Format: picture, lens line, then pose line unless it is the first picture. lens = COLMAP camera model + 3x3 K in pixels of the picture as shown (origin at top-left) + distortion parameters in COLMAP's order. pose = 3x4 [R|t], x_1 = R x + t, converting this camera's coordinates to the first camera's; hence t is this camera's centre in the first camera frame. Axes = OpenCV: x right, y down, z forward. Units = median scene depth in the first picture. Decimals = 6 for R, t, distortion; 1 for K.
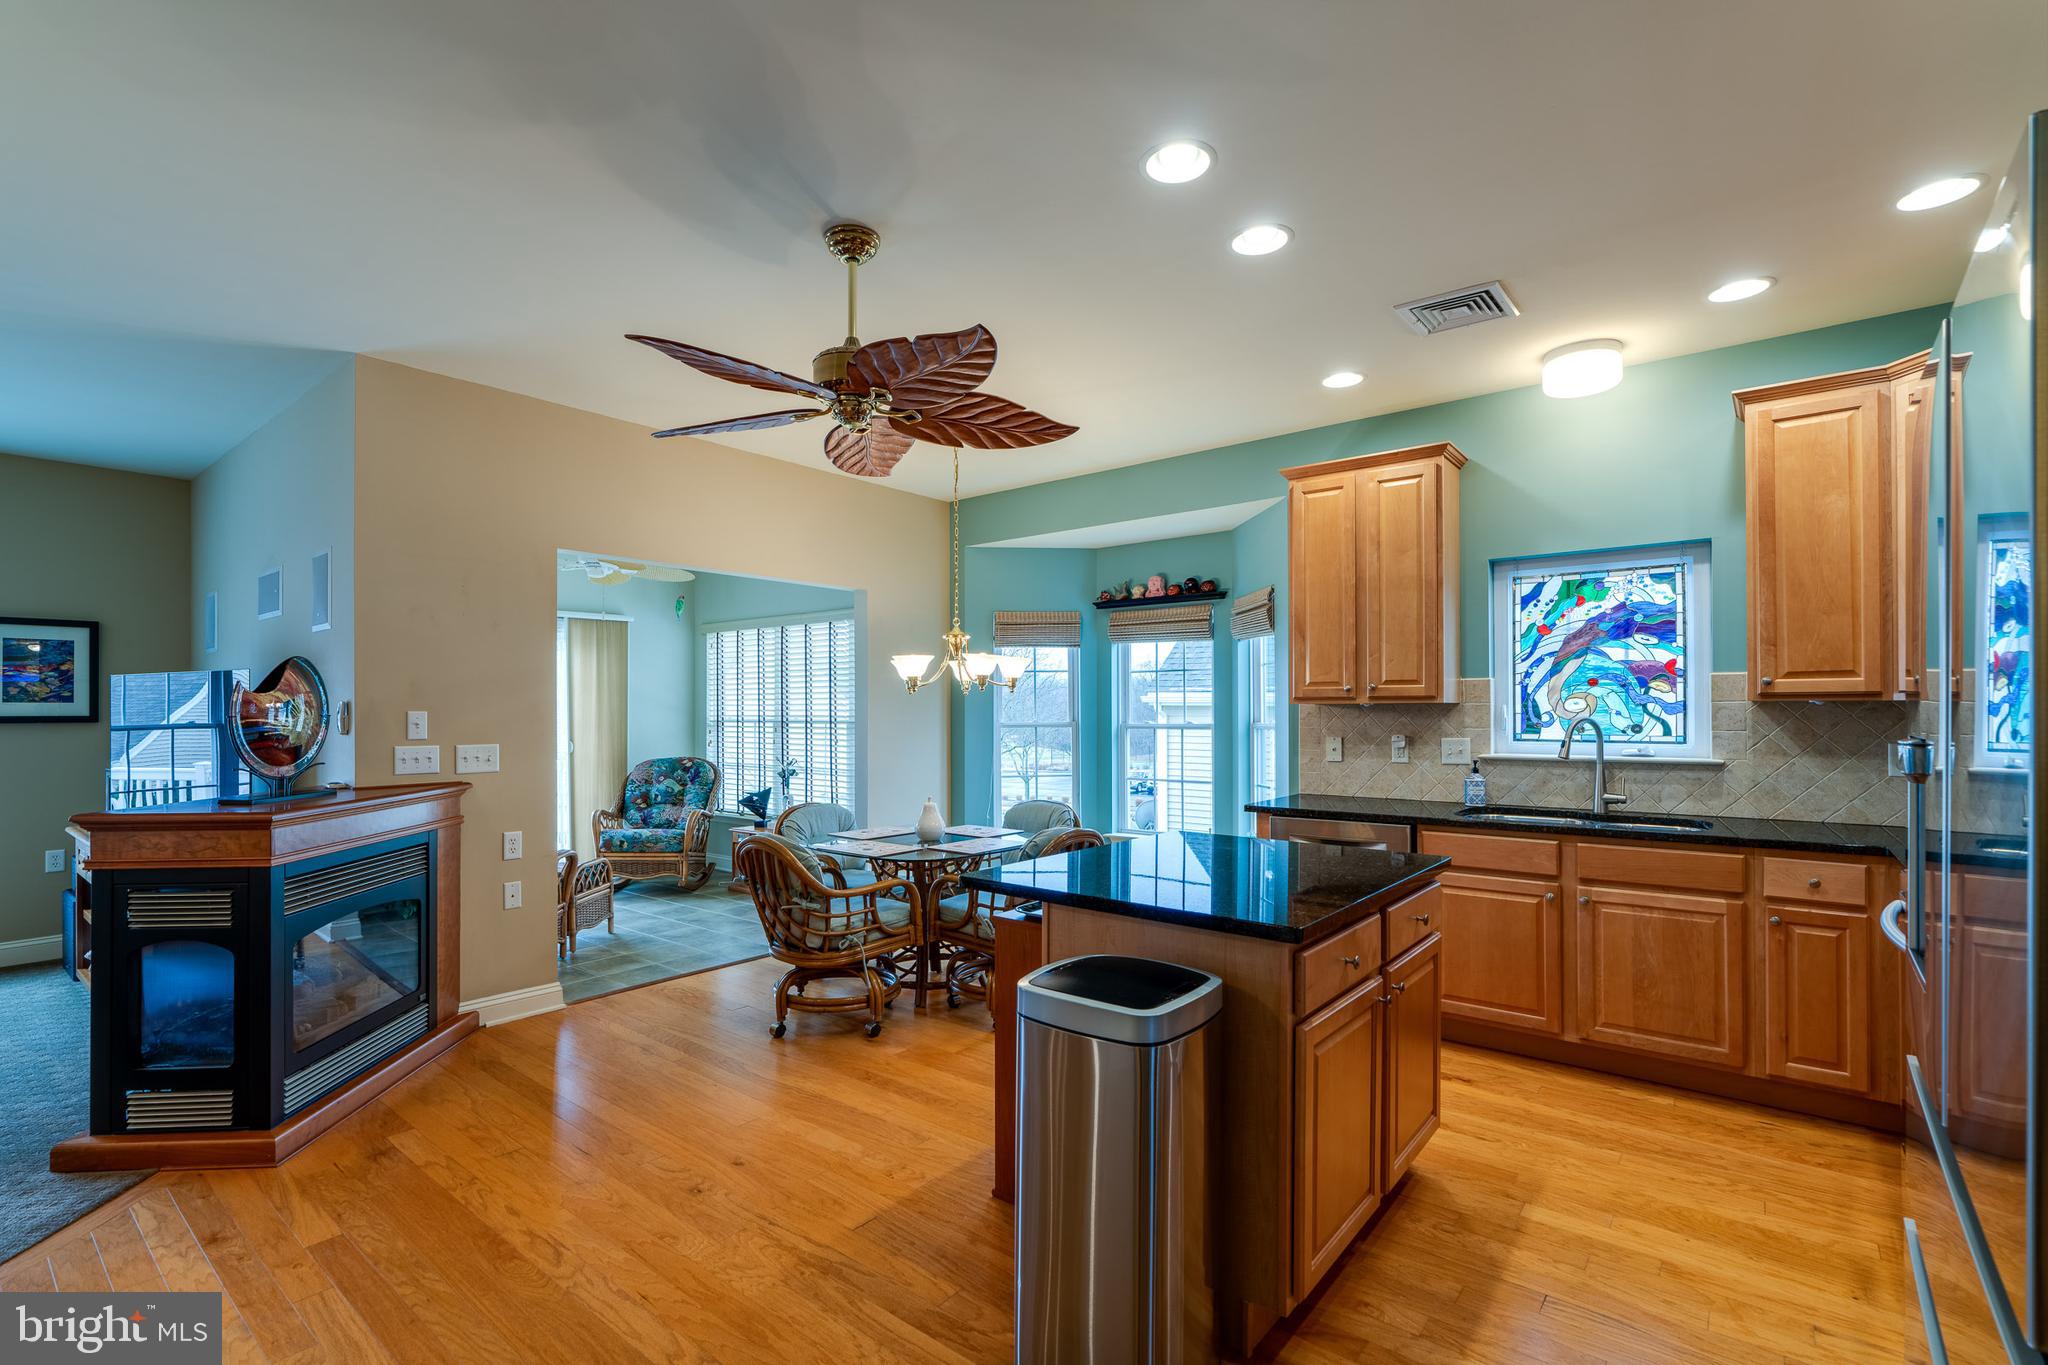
lens RADIAL K [[938.3, 0, 1012.3], [0, 938.3, 704.0], [0, 0, 1]] dist [-0.008372, 0.002564]
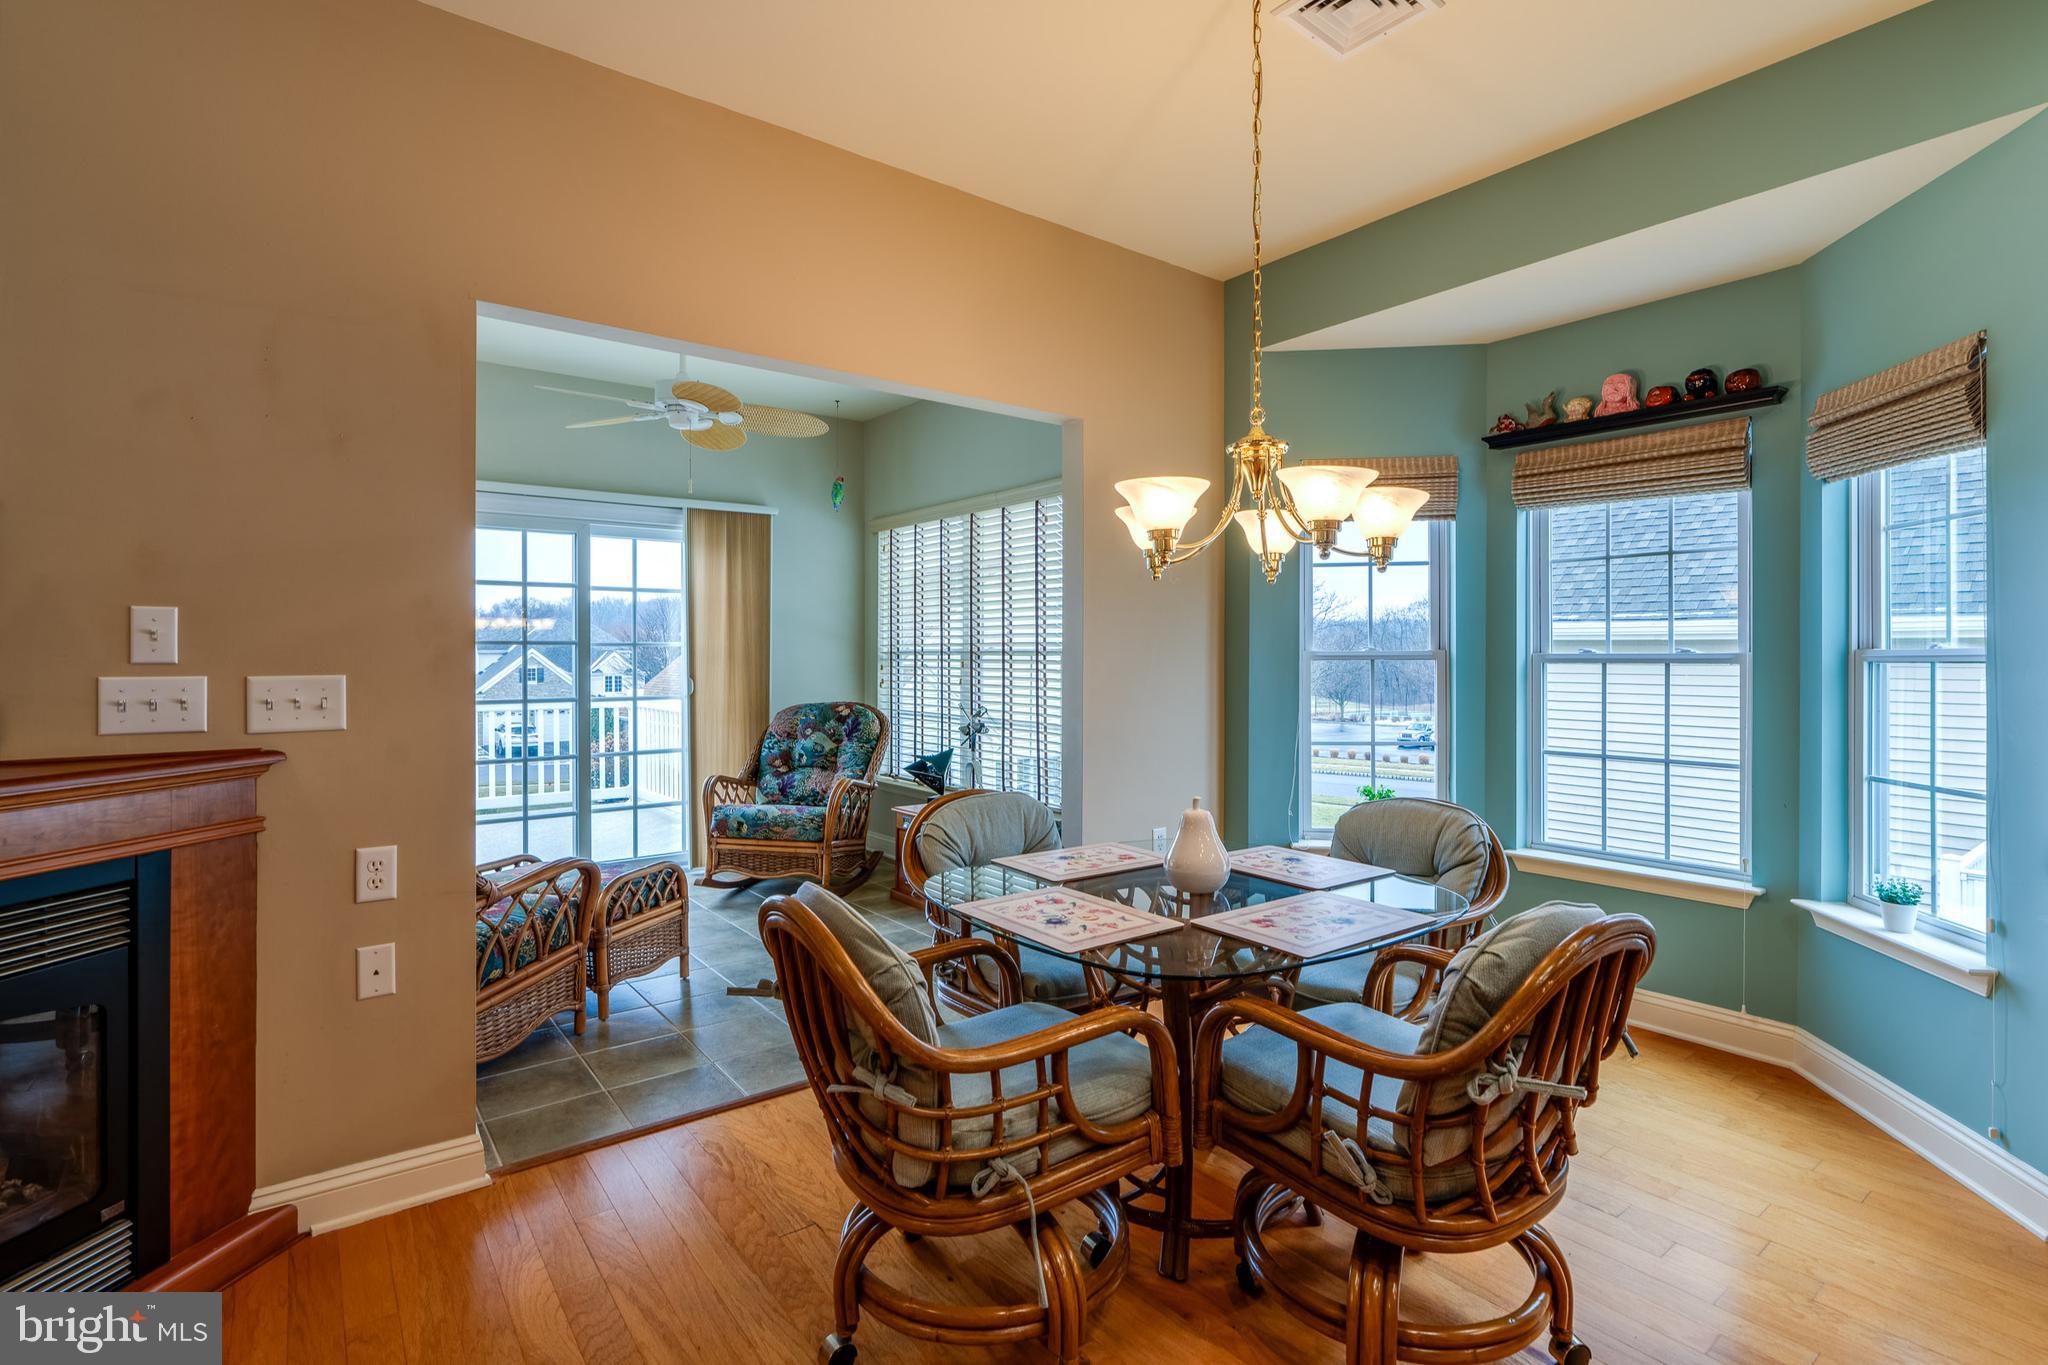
lens RADIAL K [[985.2, 0, 1055.8], [0, 985.2, 652.5], [0, 0, 1]] dist [-0.006950, 0.000410]
pose [[0.977322, 0.003013, -0.211739, -0.057786], [-0.001792, 0.999981, 0.005962, 0.026278], [0.211753, -0.005447, 0.977308, 0.555328]]
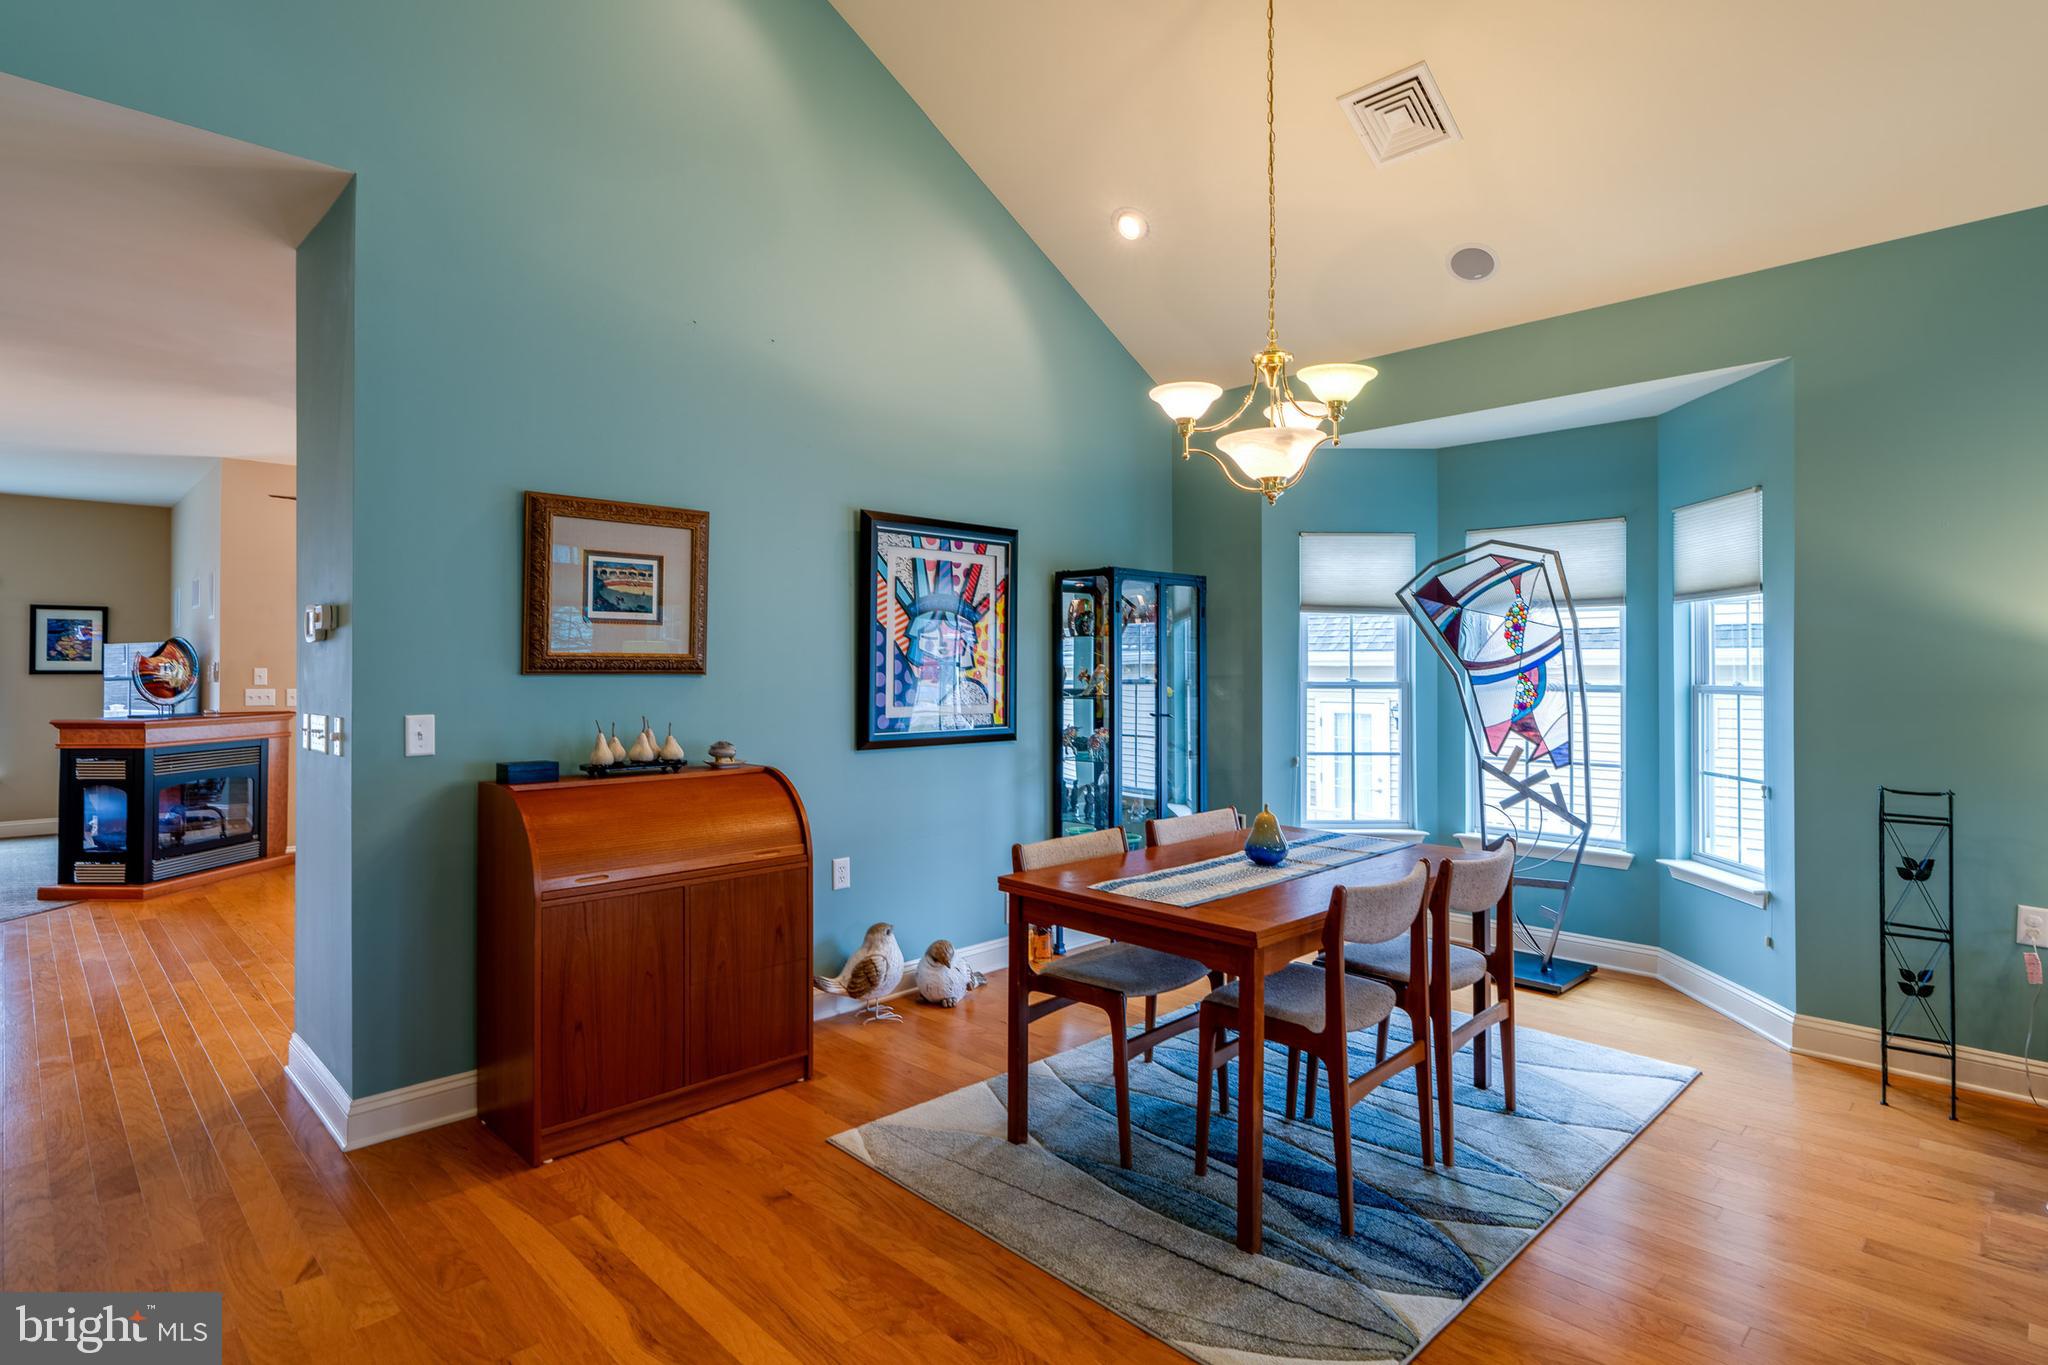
lens RADIAL K [[1009.0, 0, 1004.9], [0, 1009.0, 648.2], [0, 0, 1]] dist [0.000643, 0.001679]
pose [[0.995353, 0.000327, -0.096288, 0.802459], [-0.001380, 0.999940, -0.010869, -0.009356], [0.096279, 0.010951, 0.995294, -0.622005]]
